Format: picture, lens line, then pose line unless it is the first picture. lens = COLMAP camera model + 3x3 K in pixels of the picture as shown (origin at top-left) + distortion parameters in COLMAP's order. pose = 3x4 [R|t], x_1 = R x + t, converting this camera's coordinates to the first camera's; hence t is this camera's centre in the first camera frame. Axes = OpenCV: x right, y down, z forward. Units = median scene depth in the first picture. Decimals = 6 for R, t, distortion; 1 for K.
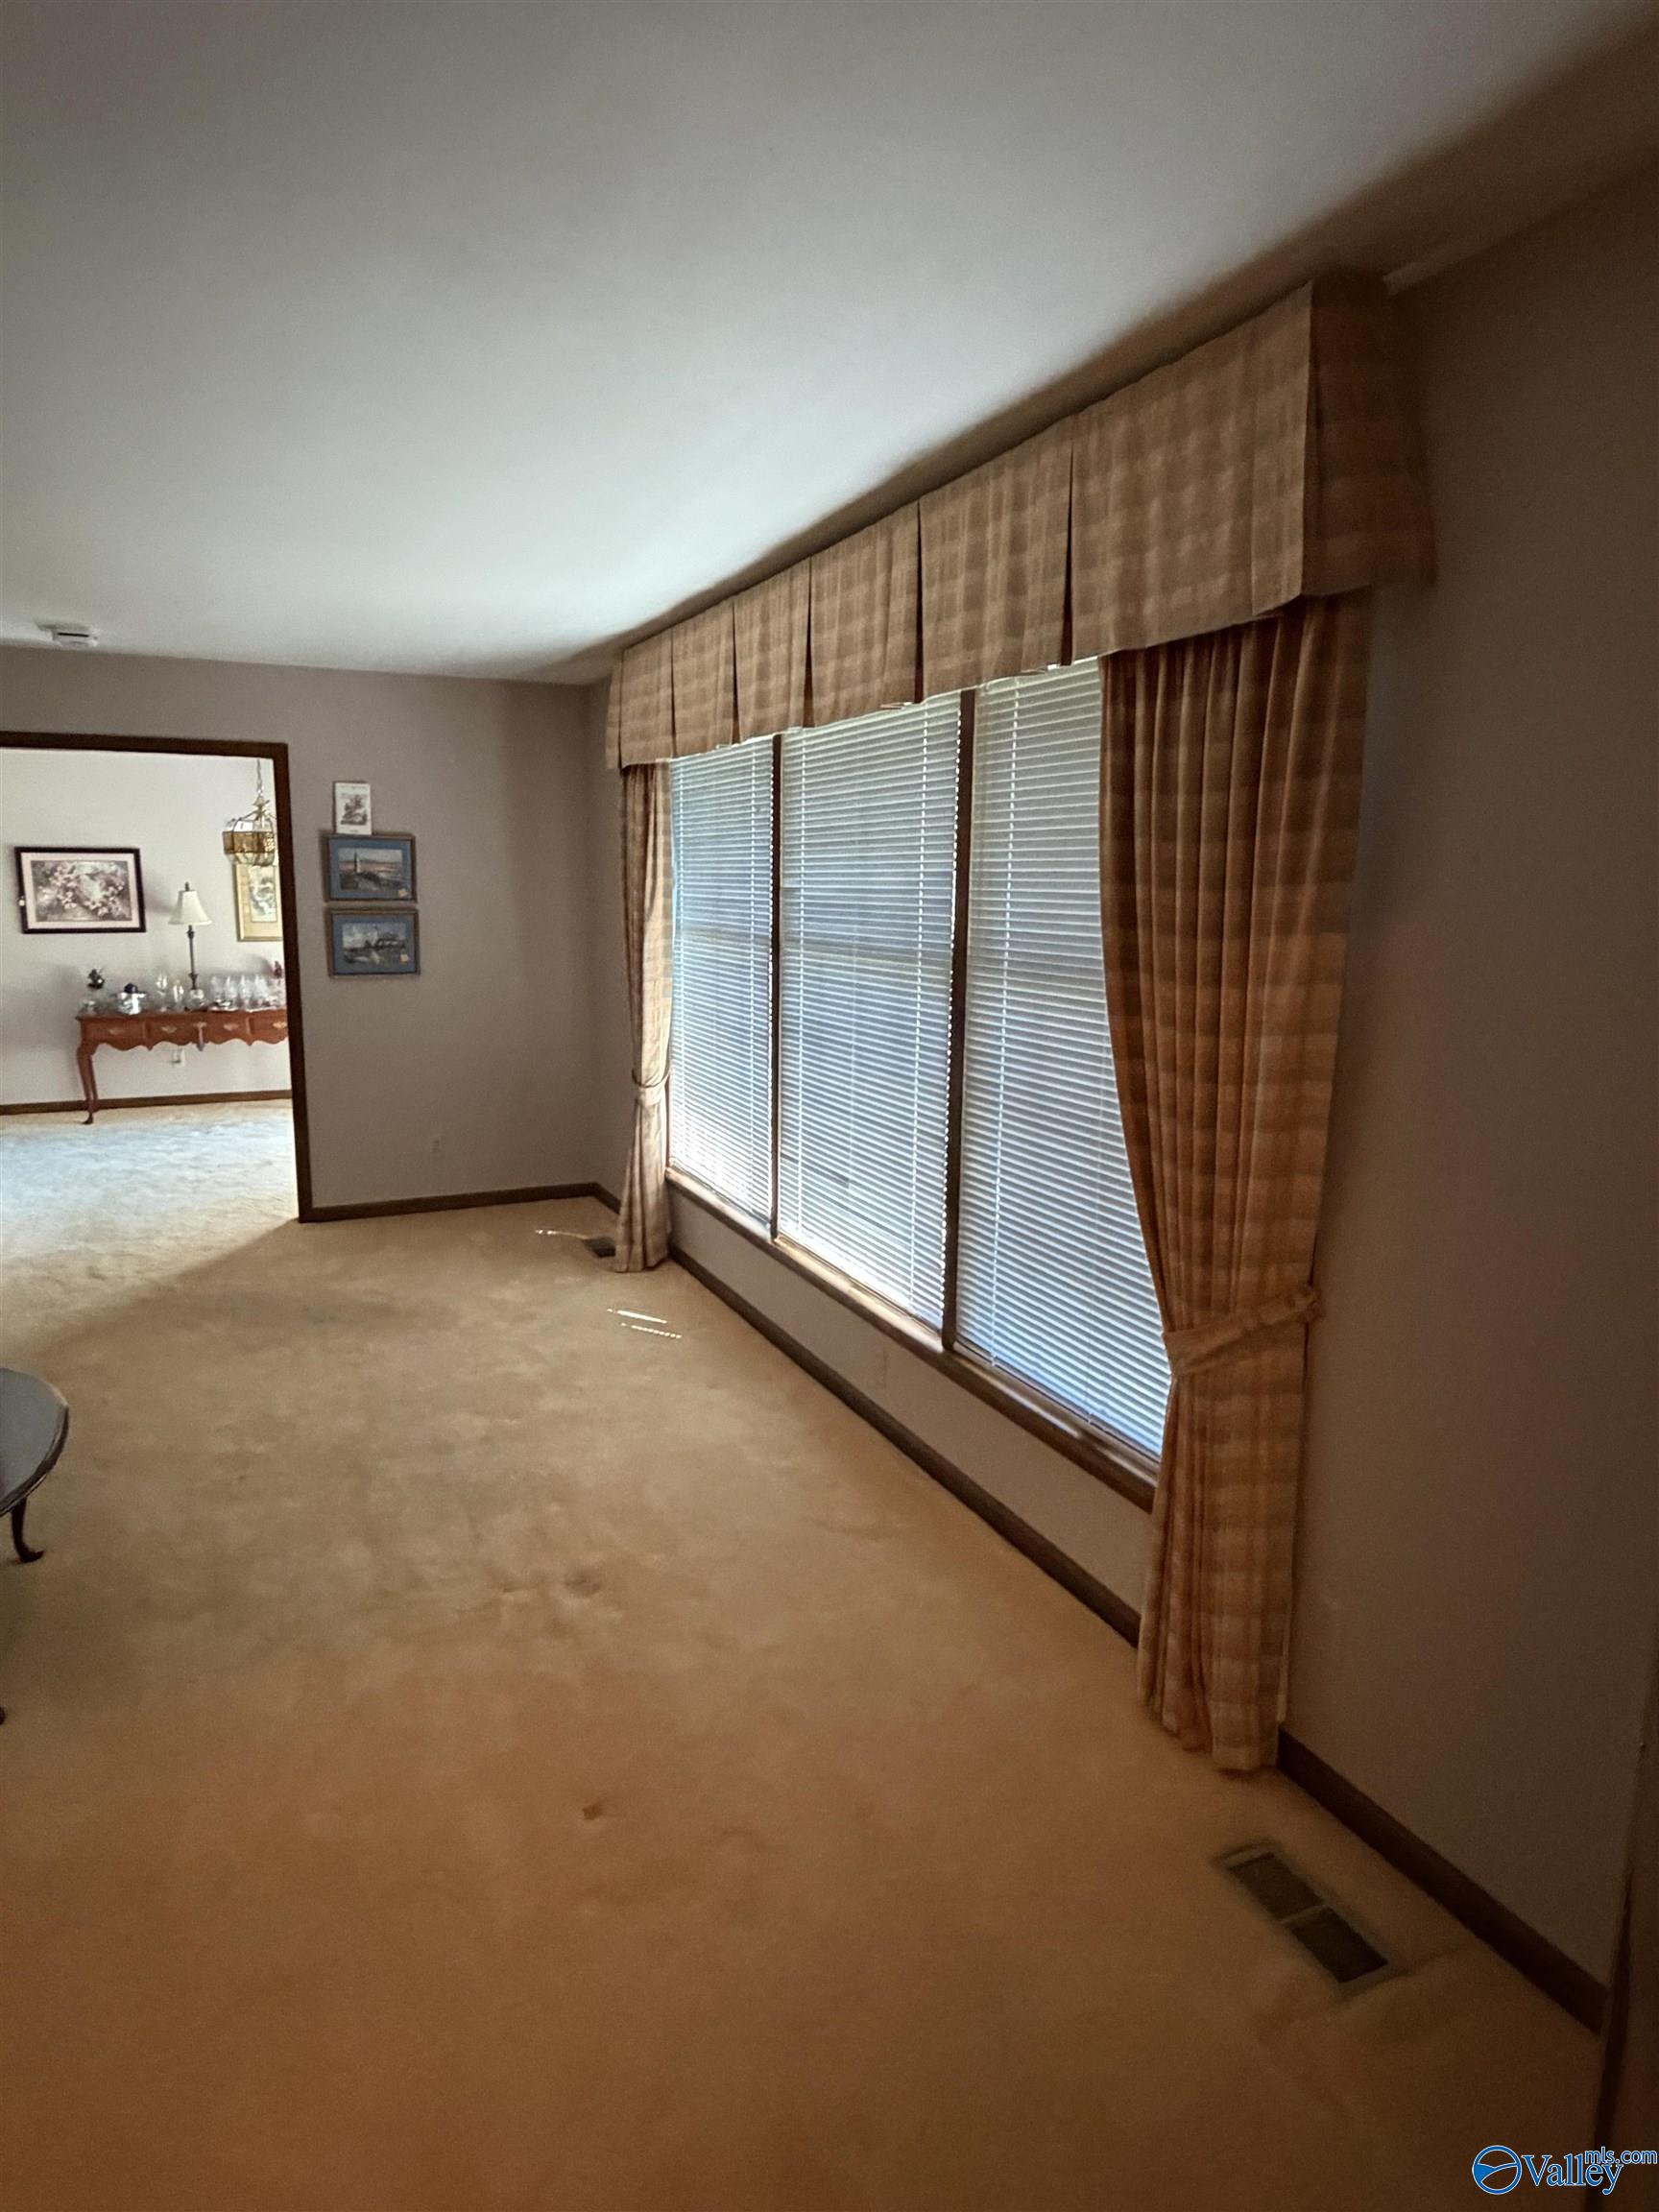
lens RADIAL K [[1300.3, 0, 838.6], [0, 1300.3, 1107.6], [0, 0, 1]] dist [-0.016503, 0.000541]
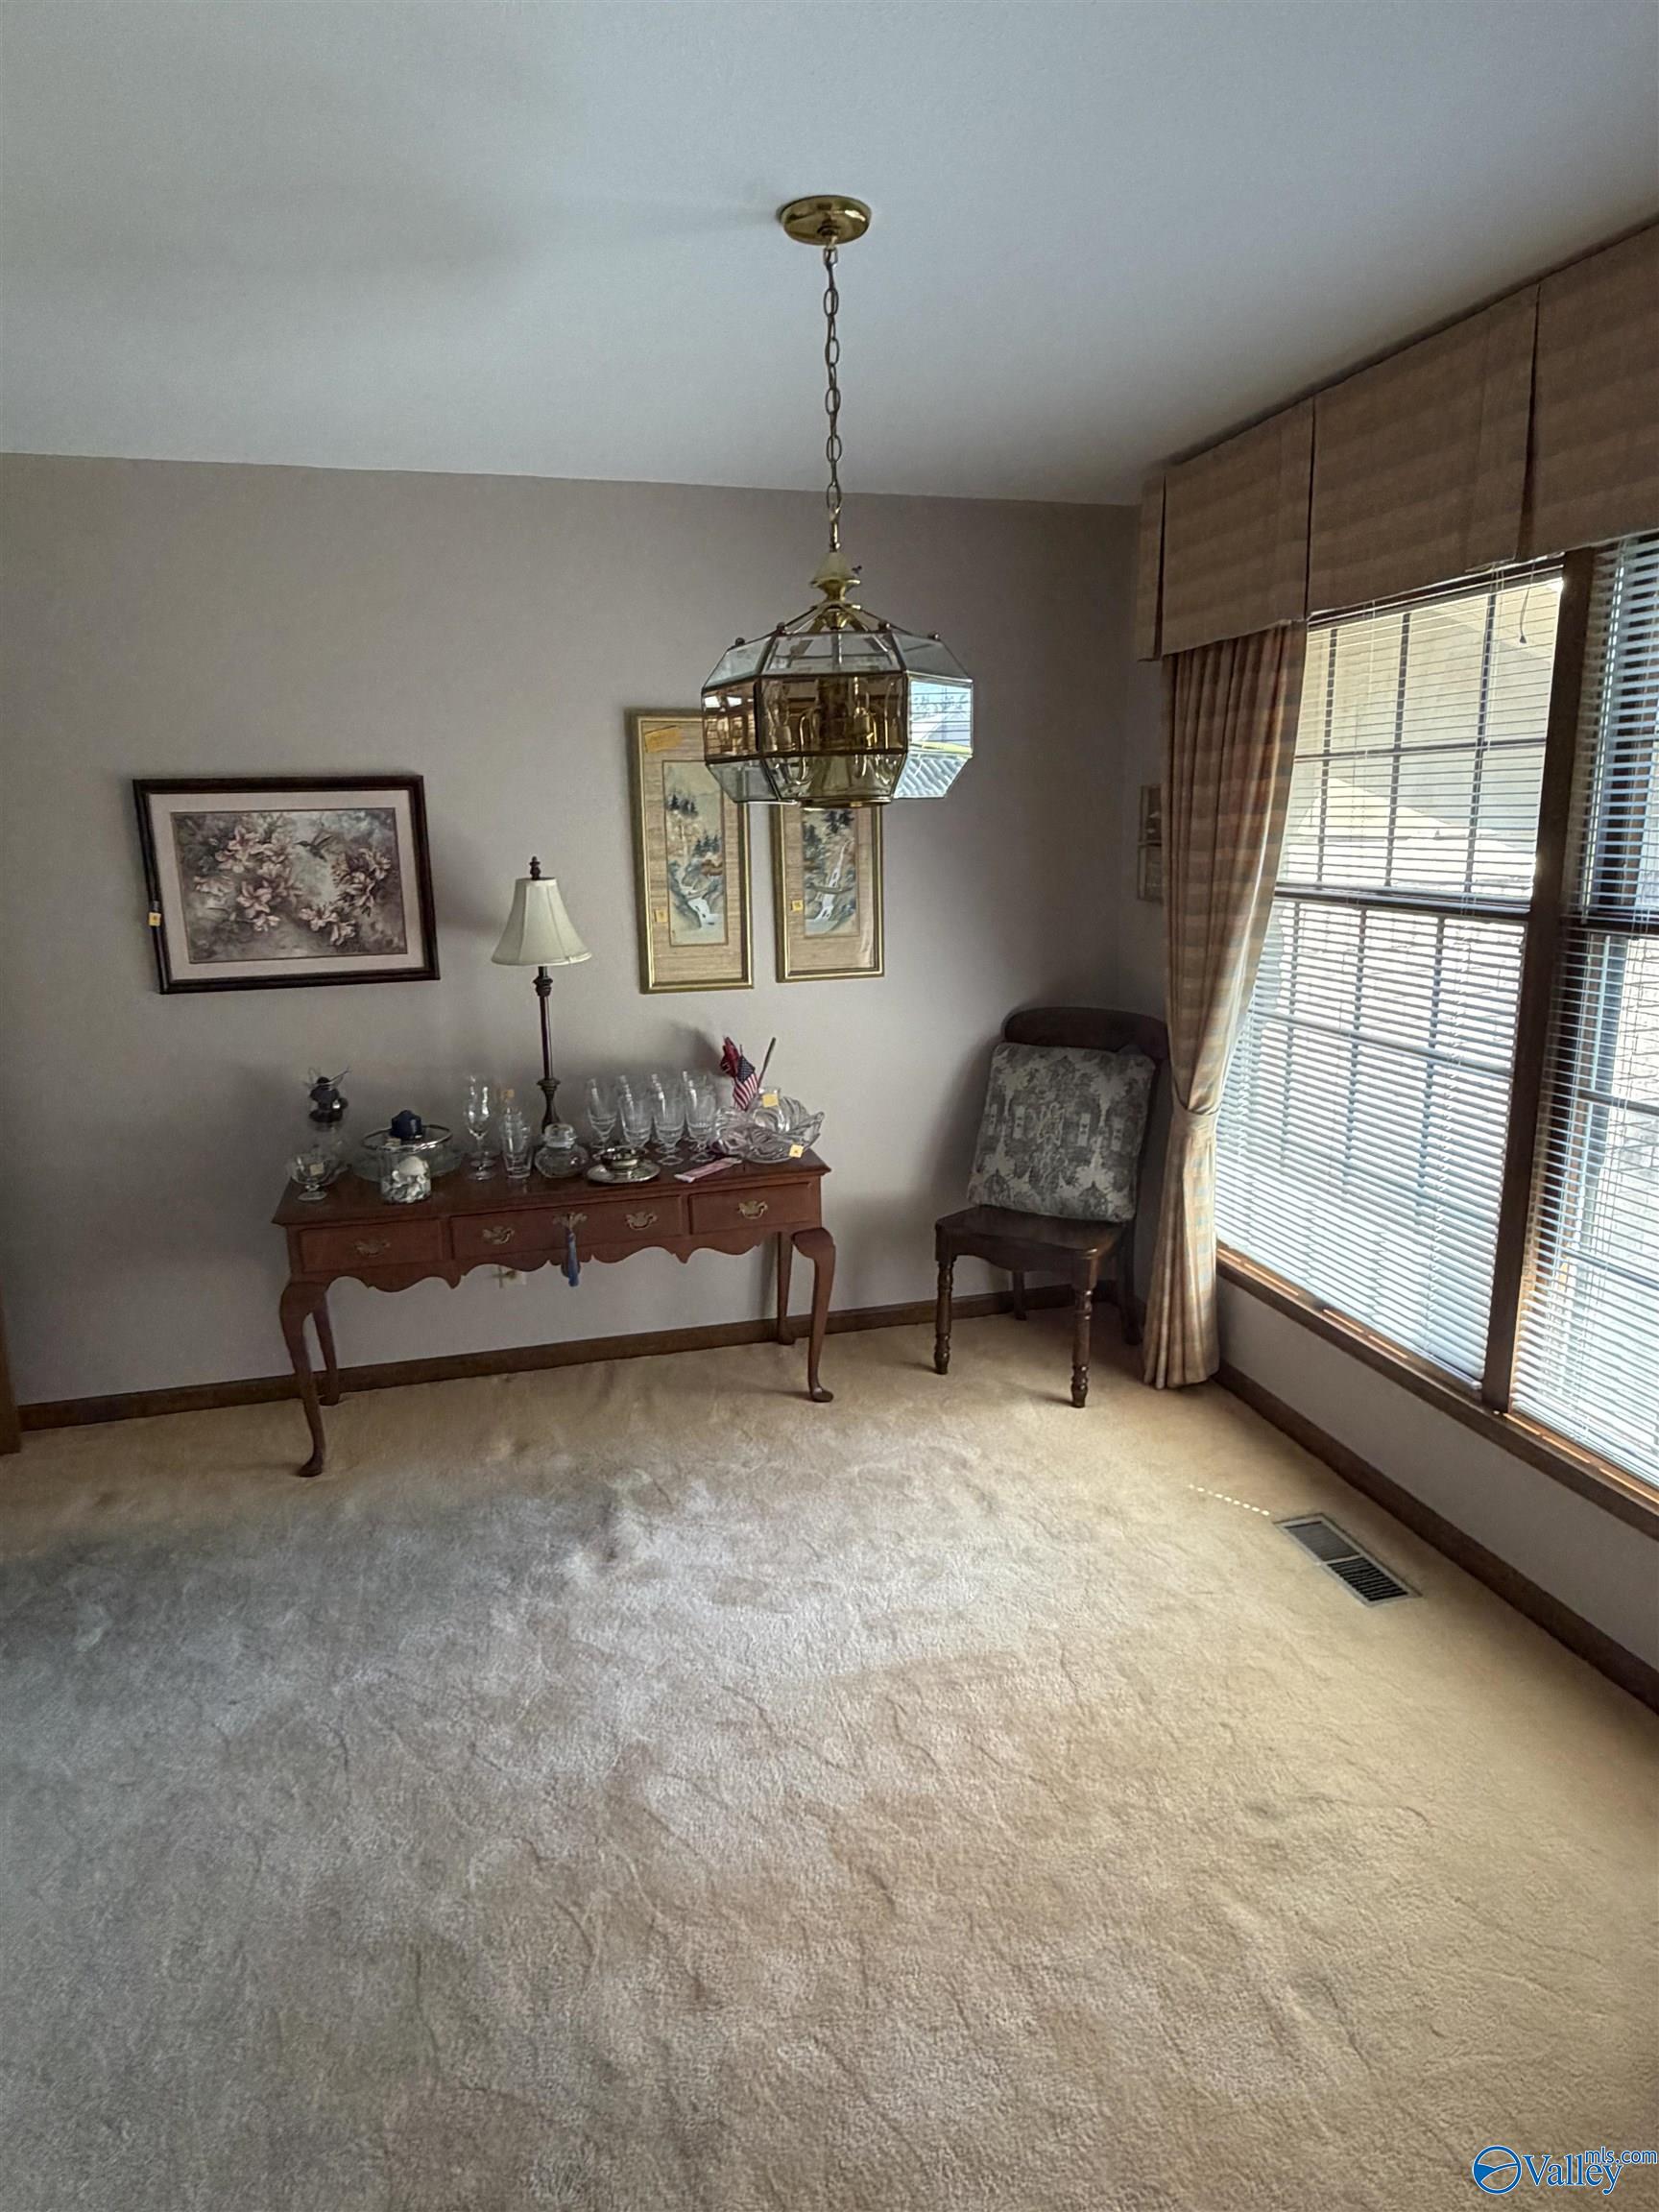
lens RADIAL K [[1300.3, 0, 830.1], [0, 1300.3, 1099.2], [0, 0, 1]] dist [-0.016503, 0.000541]
pose [[0.983294, 0.011763, -0.181646, -0.534715], [-0.004371, 0.999148, 0.041042, -0.182855], [0.181974, -0.039563, 0.982507, 0.974801]]
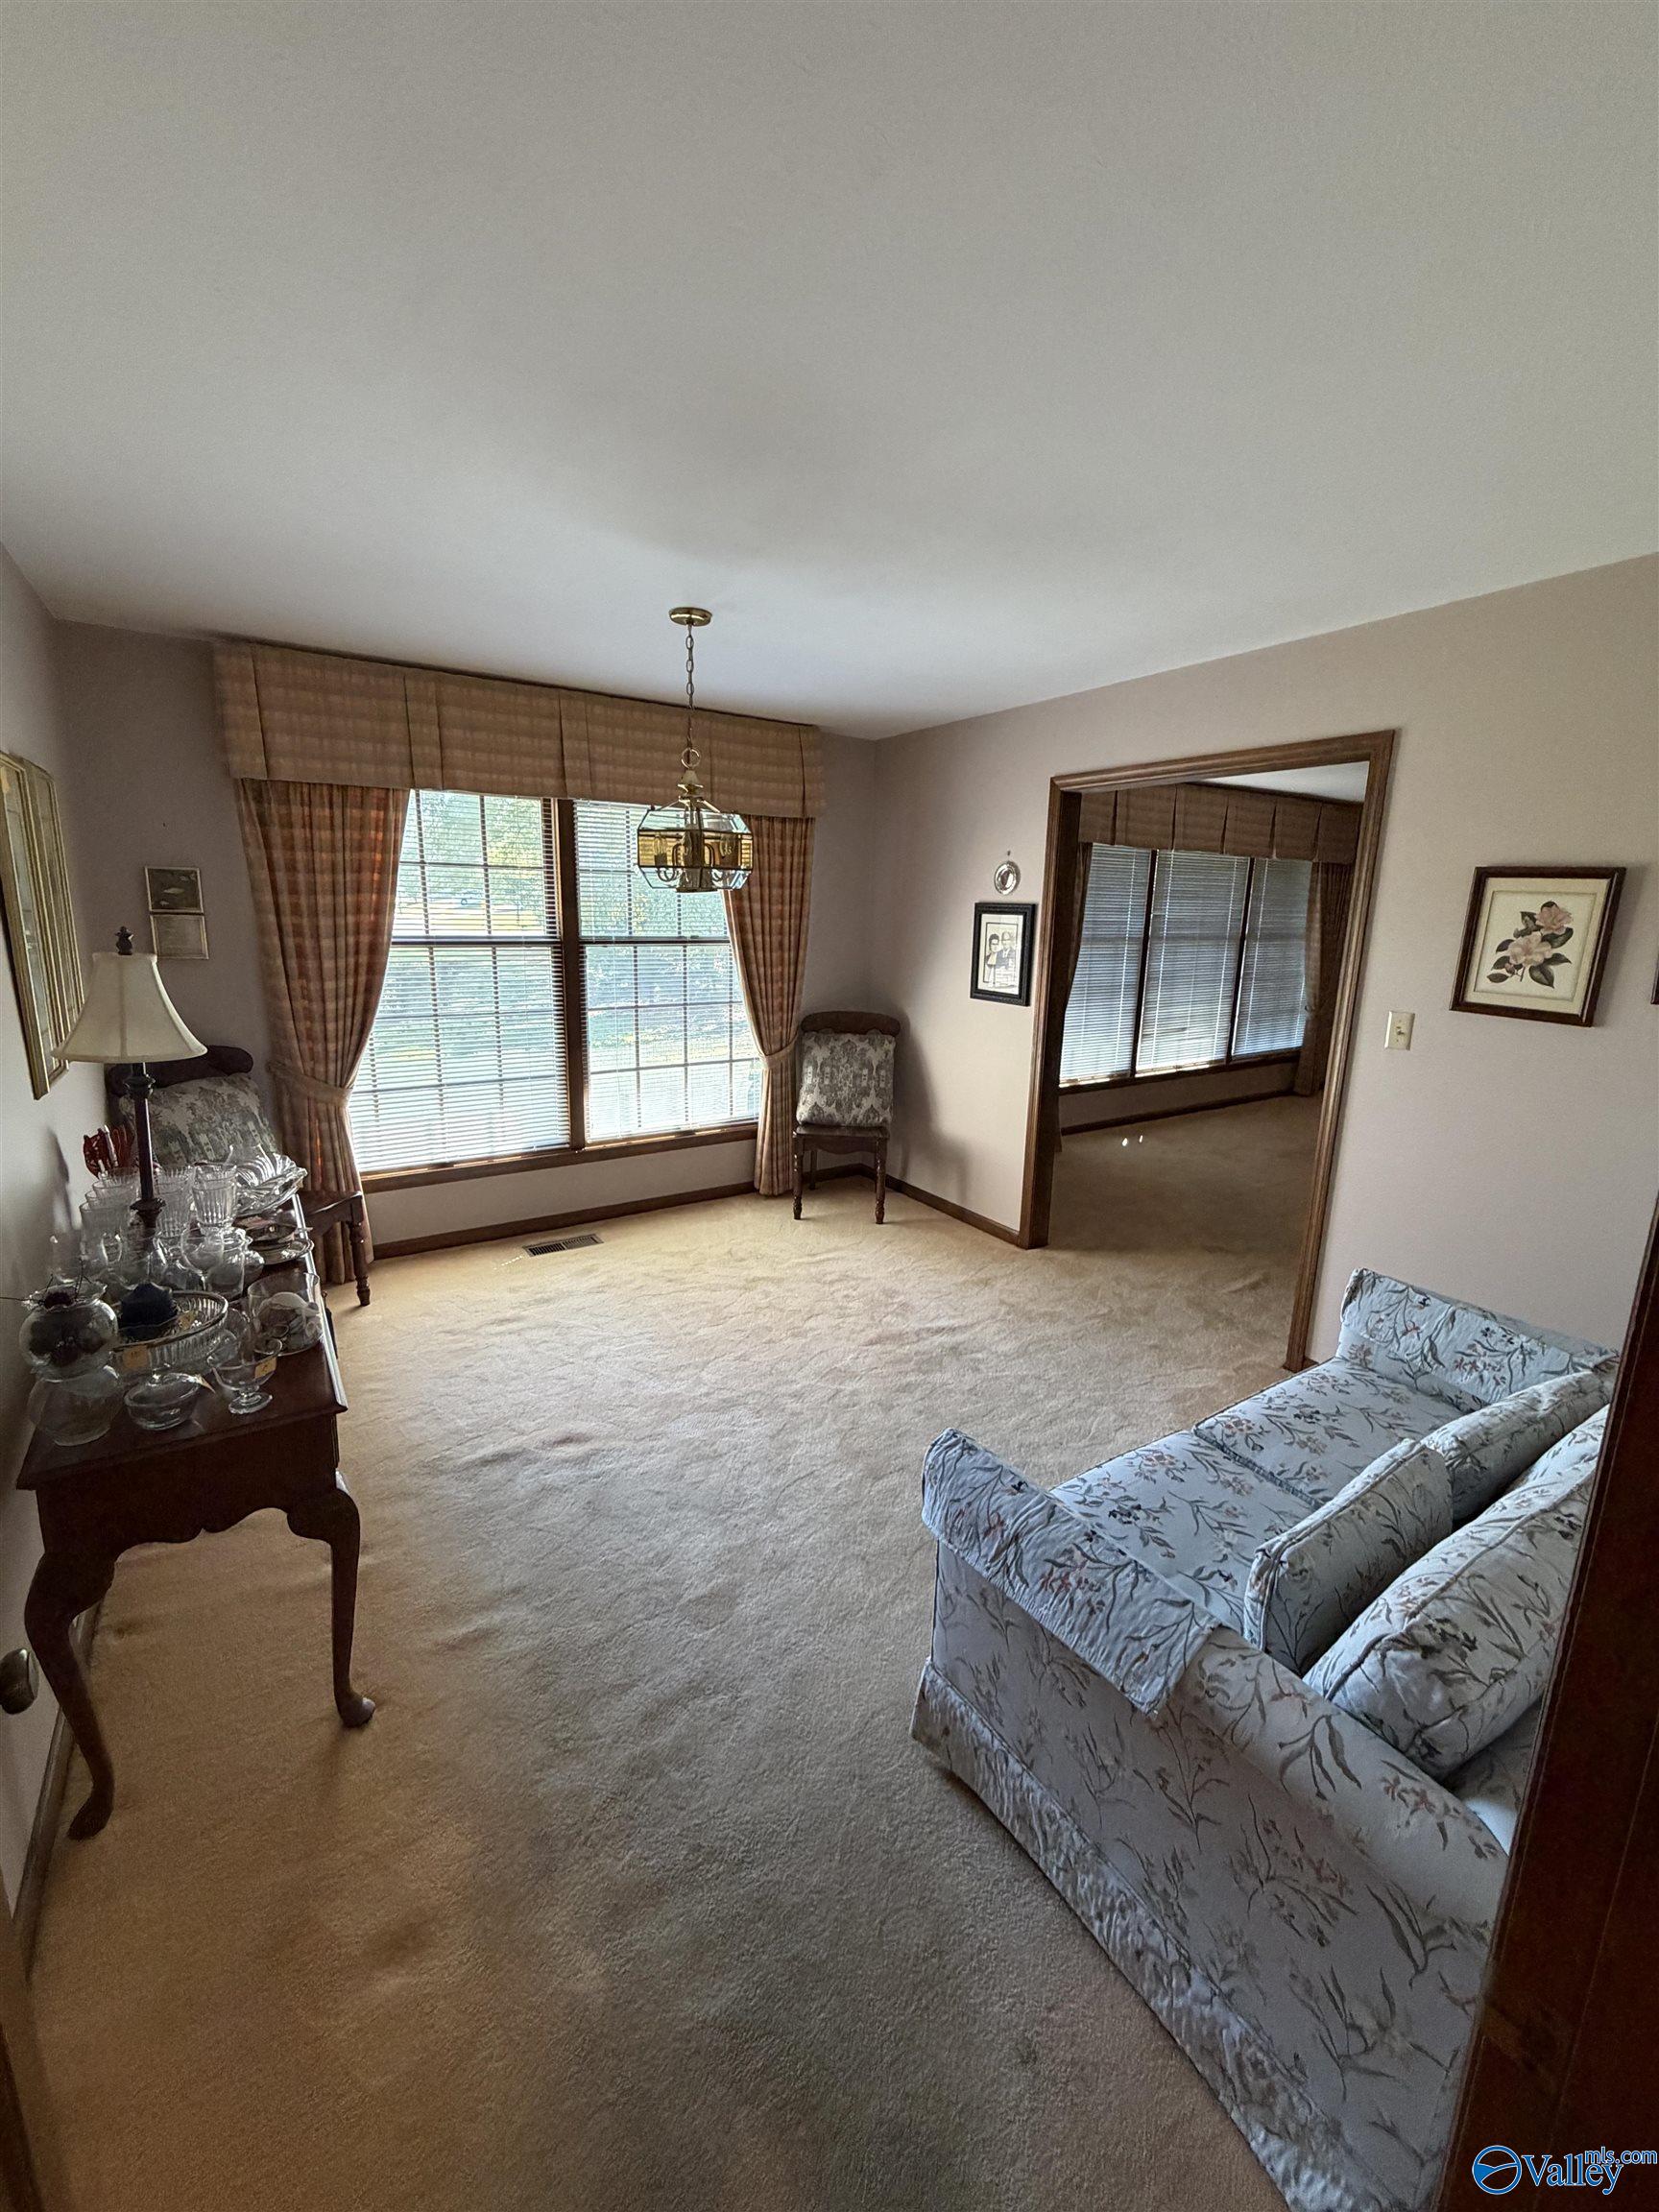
lens RADIAL K [[888.1, 0, 809.5], [0, 888.1, 1093.9], [0, 0, 1]] dist [-0.002247, 0.000367]
pose [[-0.109517, -0.214062, 0.970661, -1.248663], [0.156167, 0.960702, 0.229486, -0.254370], [-0.981640, 0.176718, -0.071783, 1.393031]]
